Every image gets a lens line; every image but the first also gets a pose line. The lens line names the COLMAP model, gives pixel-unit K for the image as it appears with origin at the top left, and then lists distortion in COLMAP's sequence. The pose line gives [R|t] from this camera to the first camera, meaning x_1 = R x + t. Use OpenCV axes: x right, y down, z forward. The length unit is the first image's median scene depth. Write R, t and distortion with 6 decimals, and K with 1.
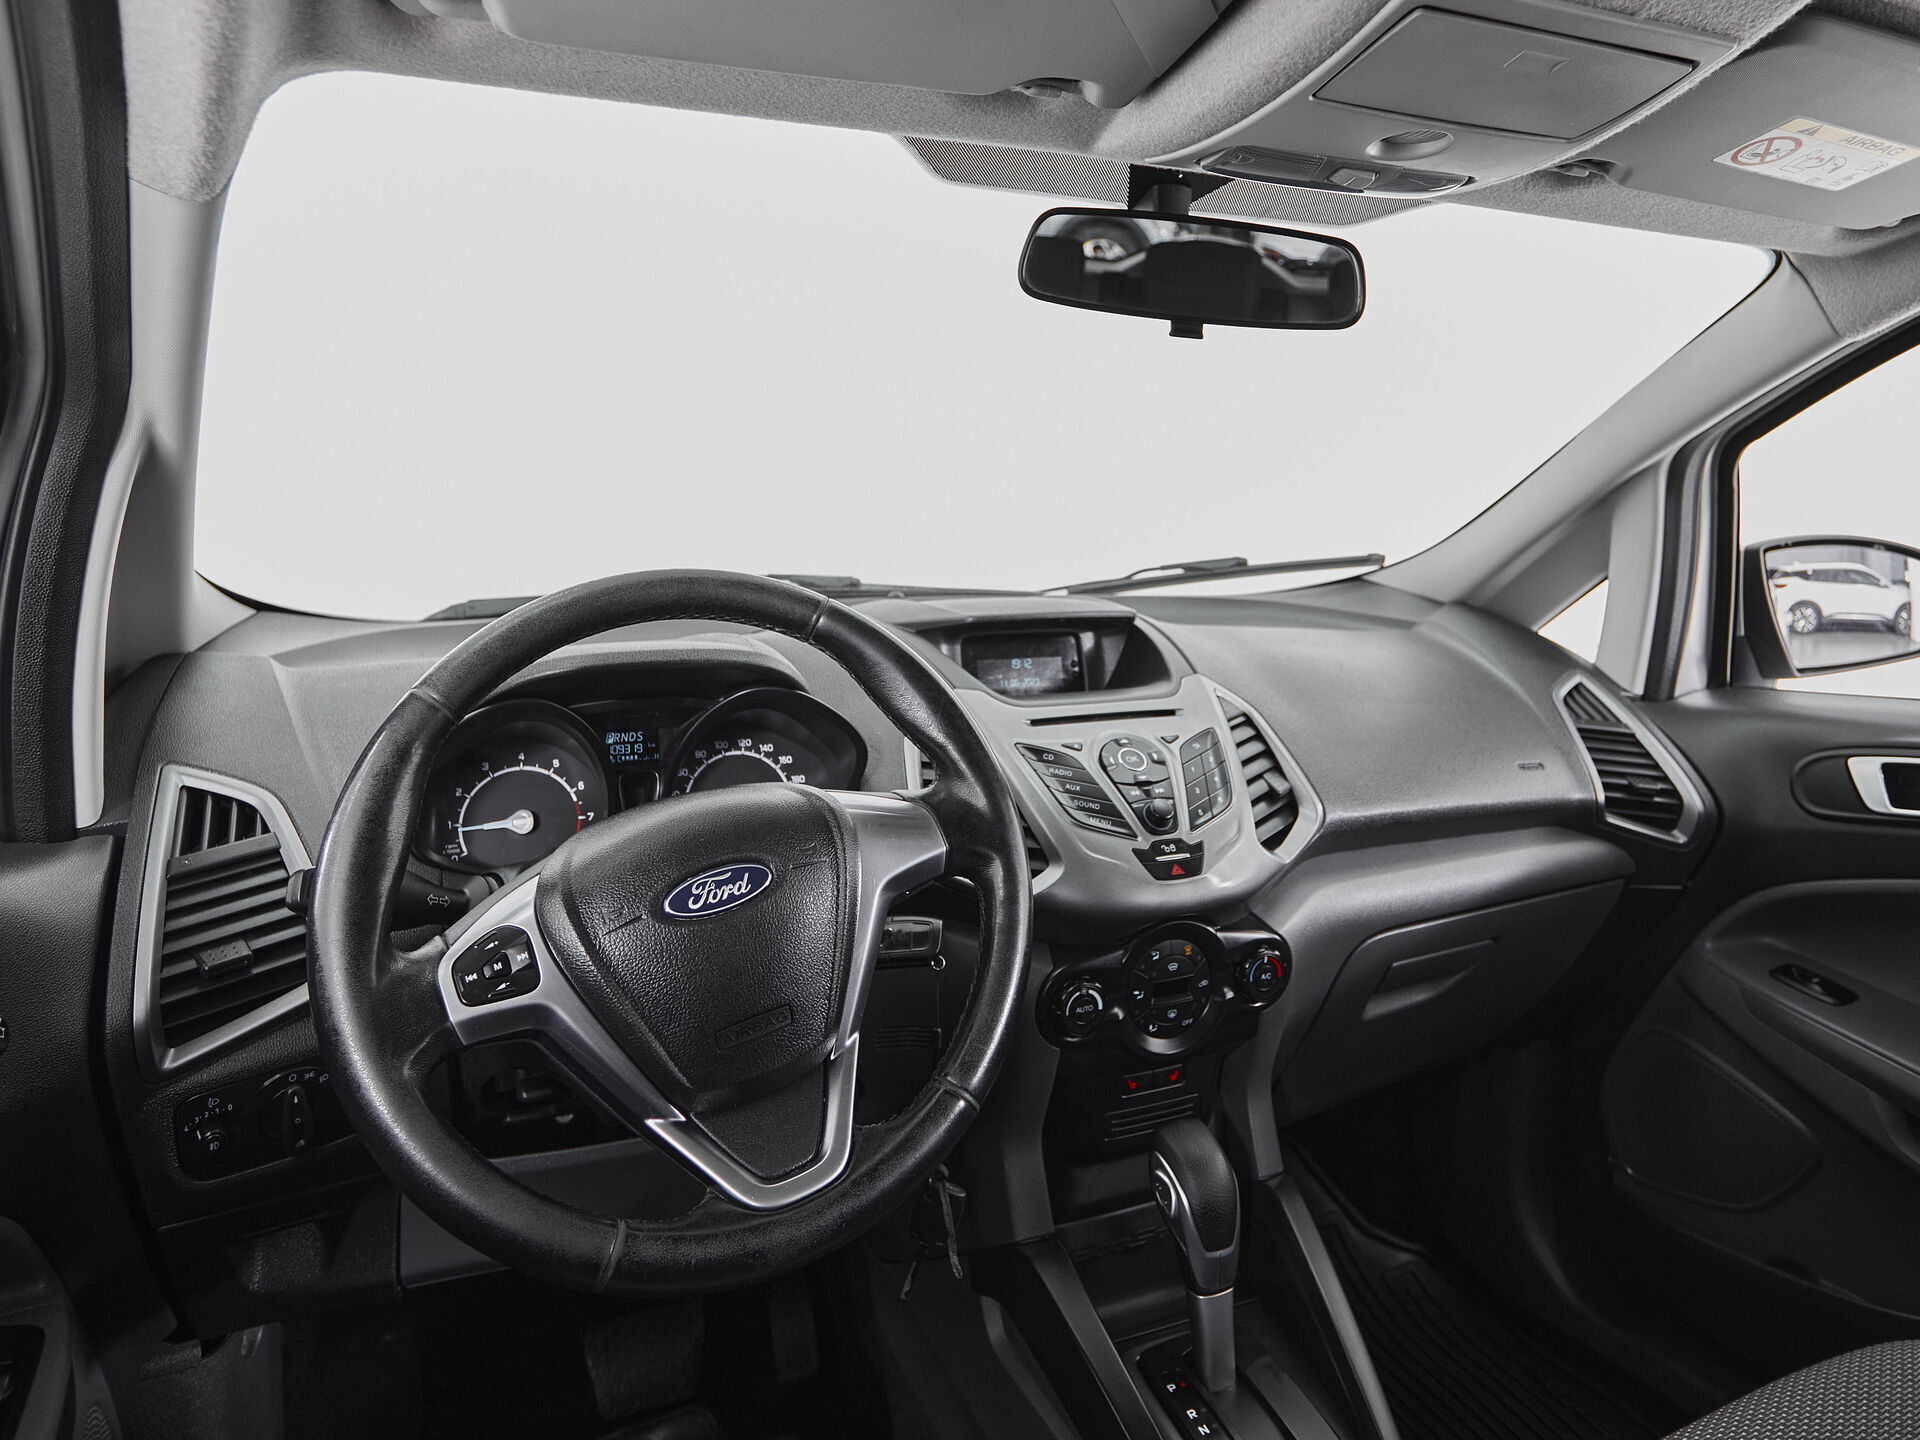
lens RADIAL K [[1304.2, 0, 1034.7], [0, 1304.2, 491.4], [0, 0, 1]] dist [-0.003457, -0.007700]
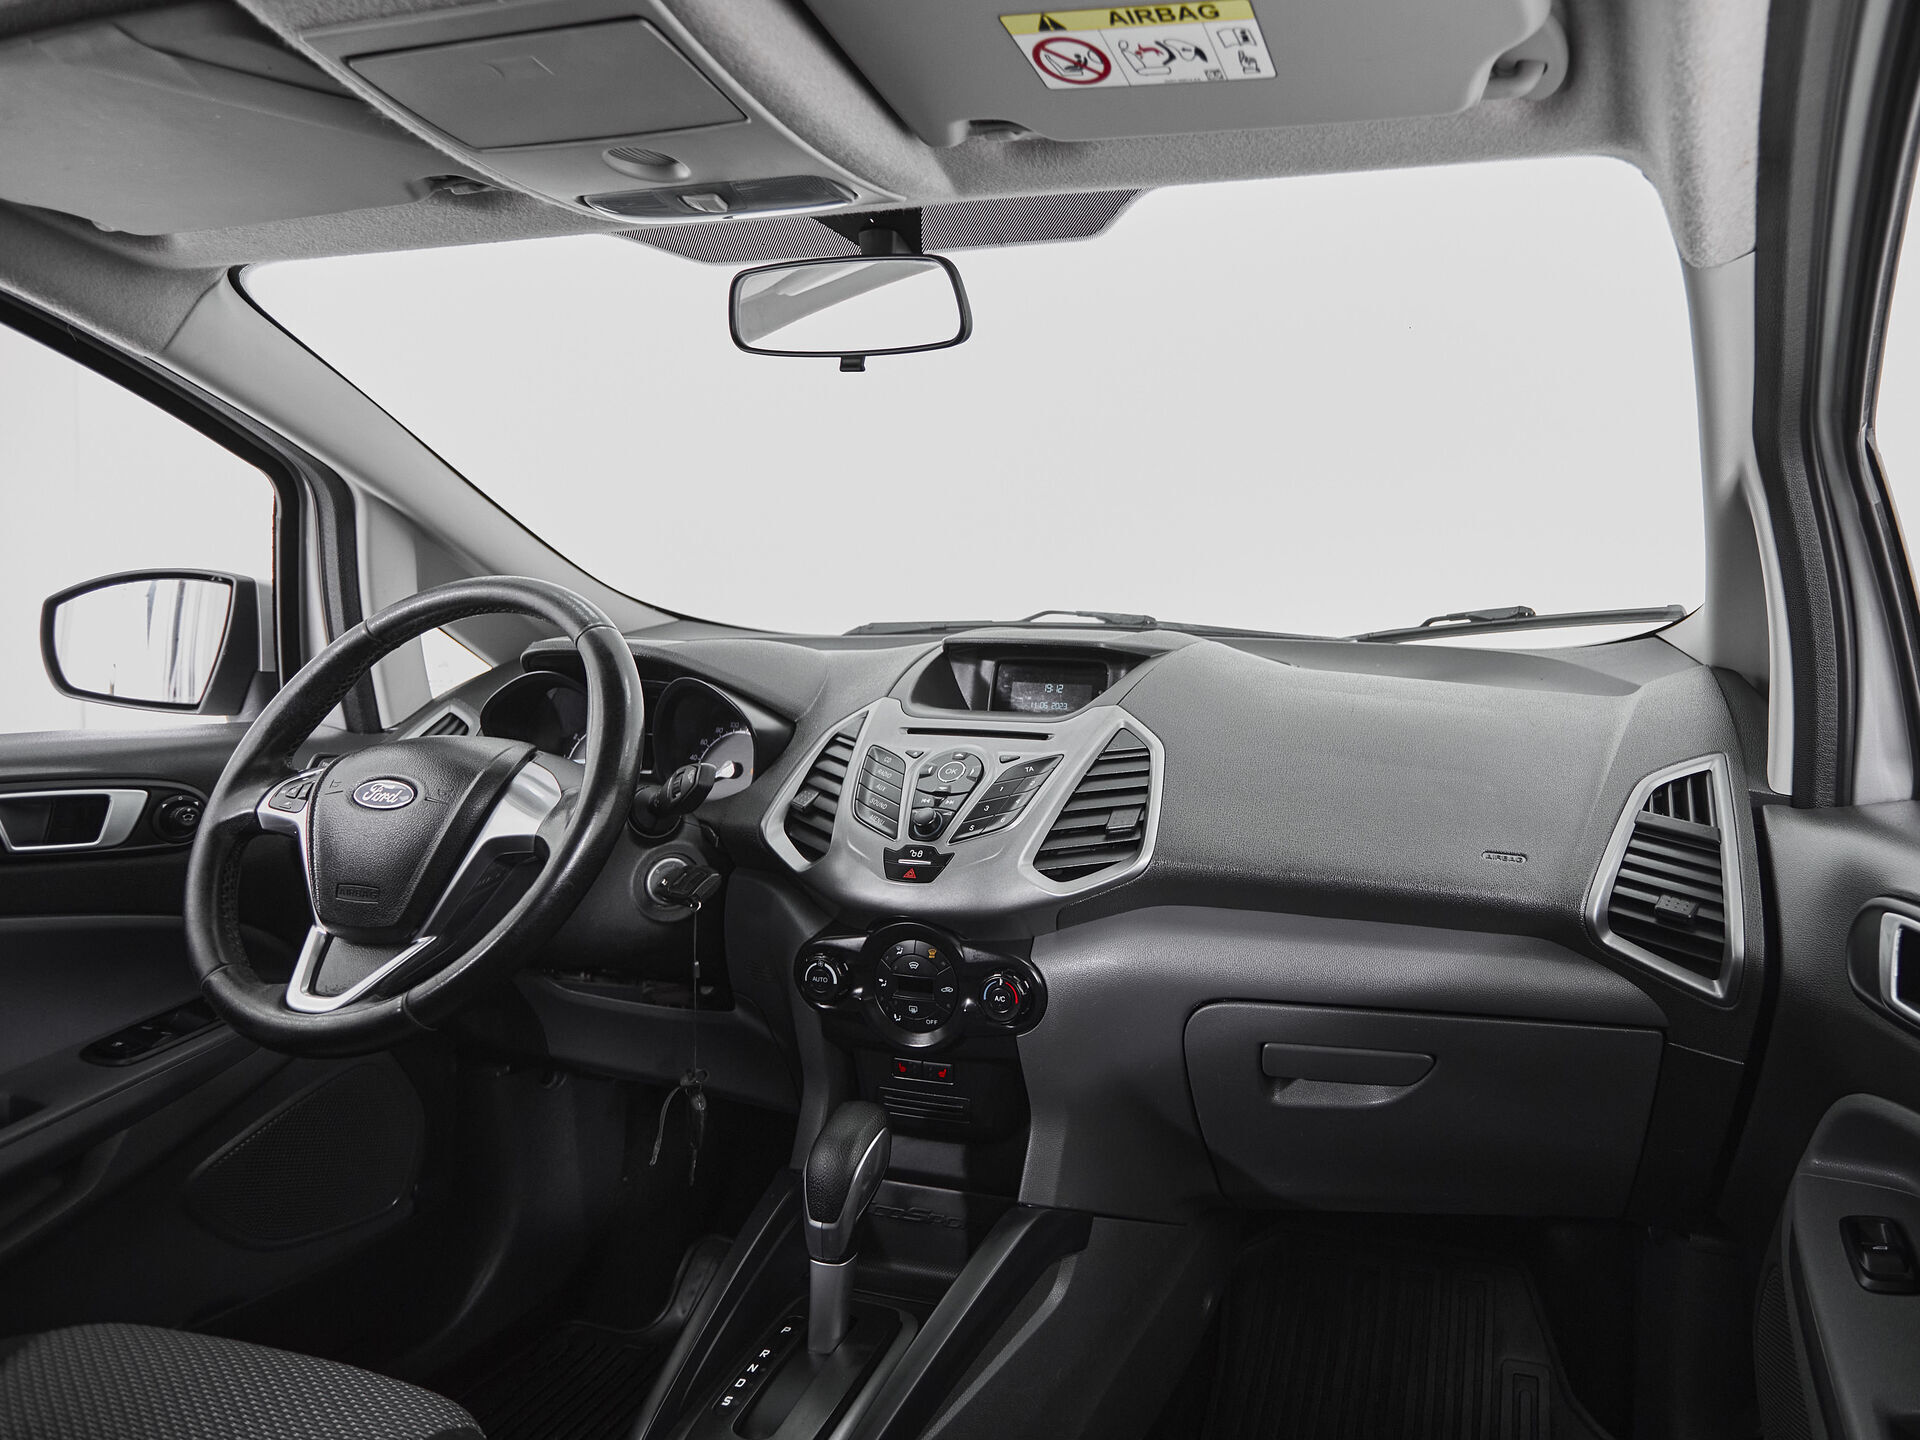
lens RADIAL K [[1184.7, 0, 1209.2], [0, 1184.7, 574.3], [0, 0, 1]] dist [0.001394, -0.009518]
pose [[0.765125, -0.000238, -0.643882, 0.871461], [0.003372, 0.999988, 0.003637, 0.041515], [0.643873, -0.004954, 0.765116, 0.399631]]
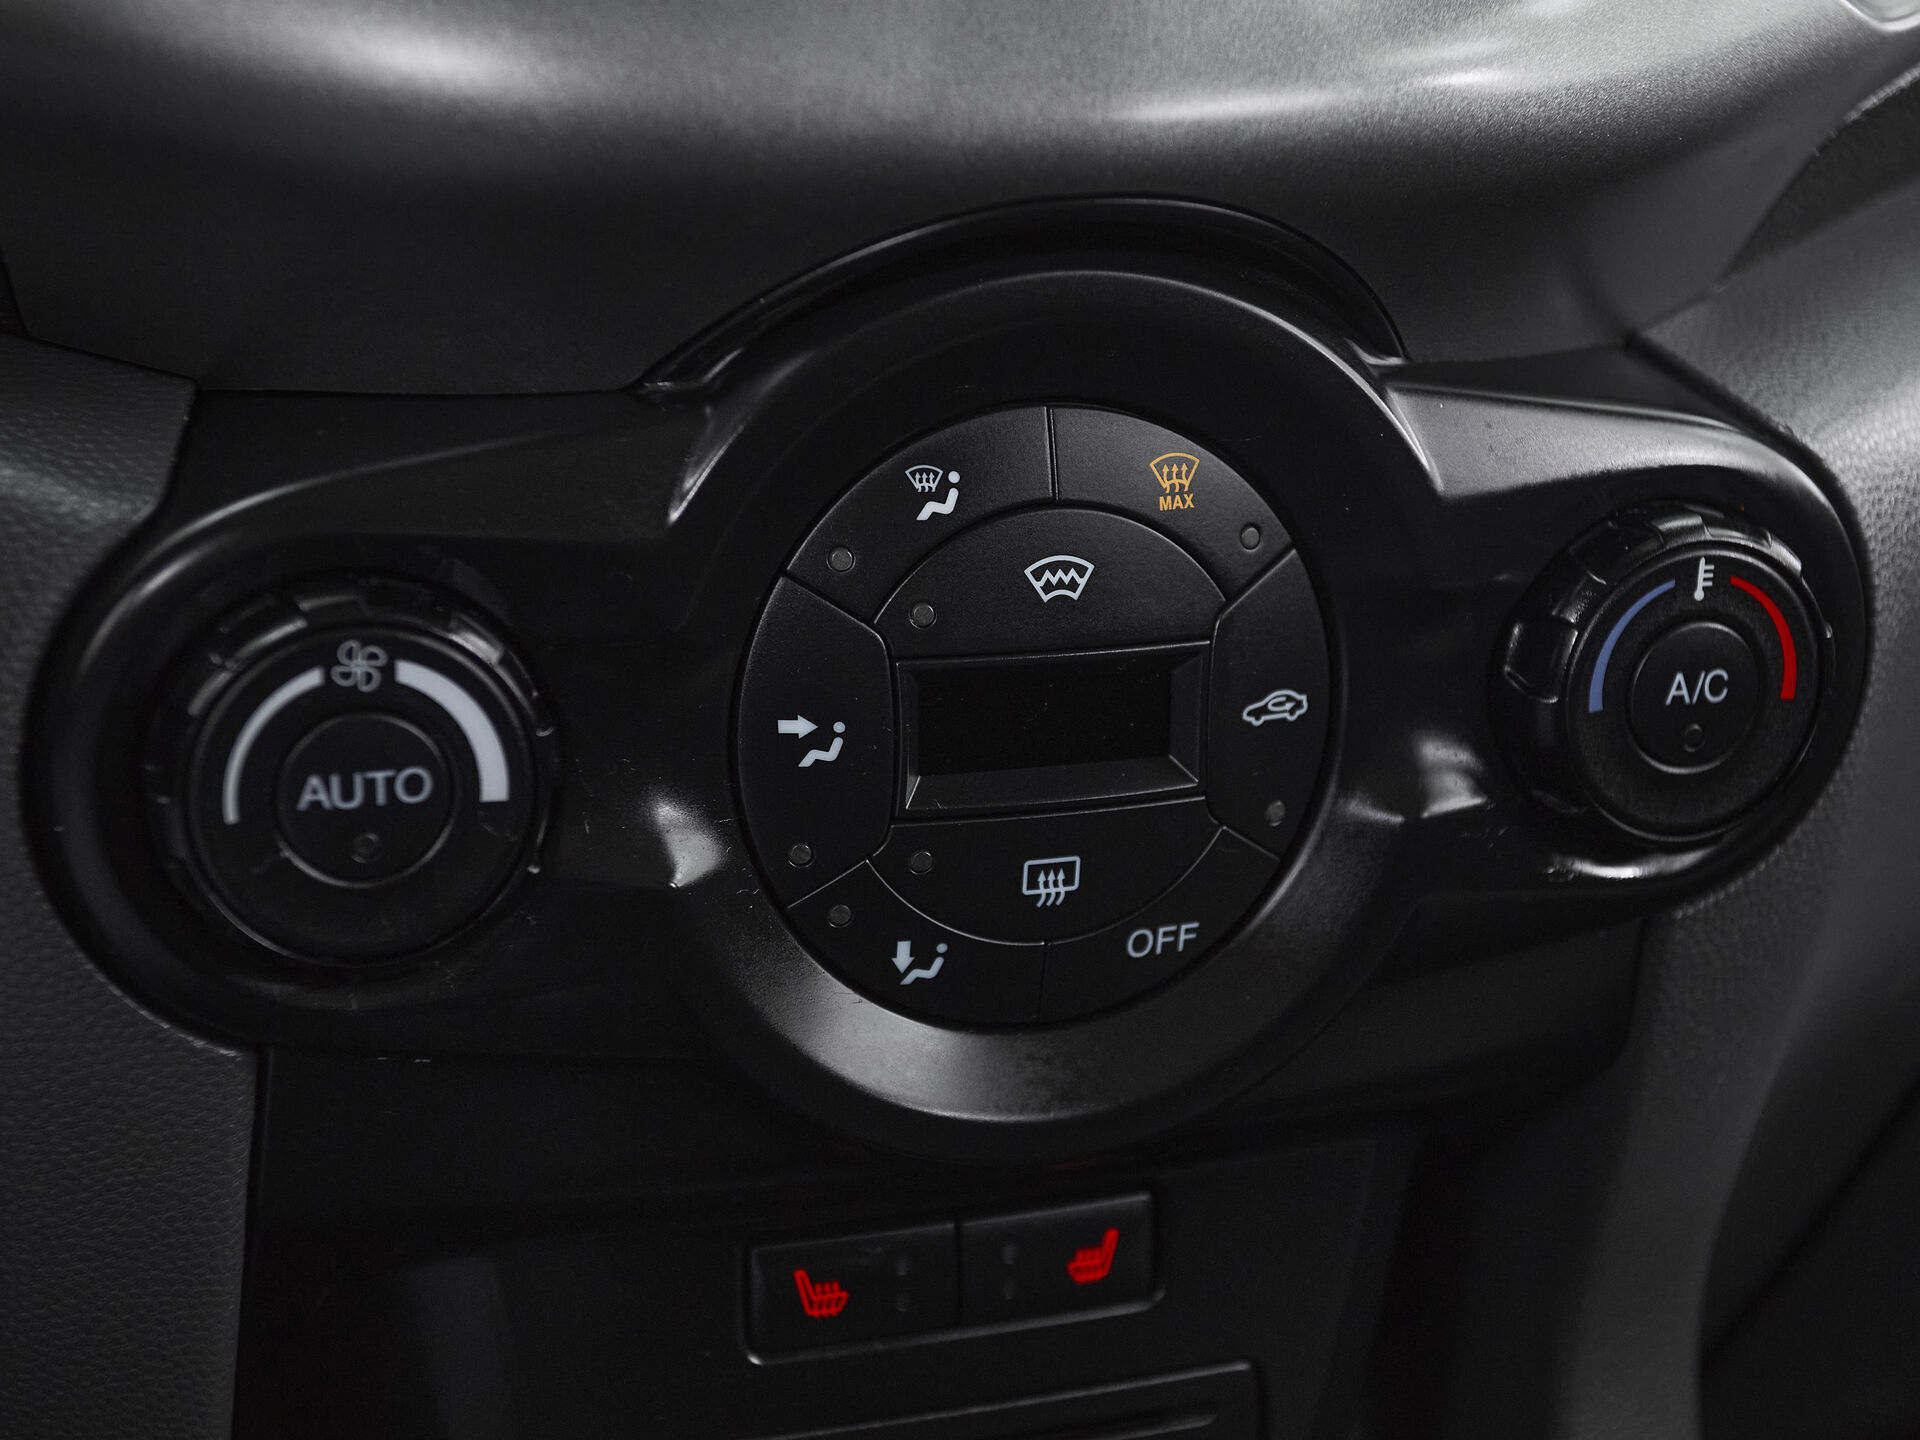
lens RADIAL K [[3007.3, 0, 951.5], [0, 3007.3, 730.3], [0, 0, 1]] dist [0.020236, 0.000000]
pose [[0.994262, 0.027576, -0.103360, 0.124127], [-0.001228, 0.969081, 0.246738, 0.283703], [0.106968, -0.245195, 0.963554, 0.633391]]
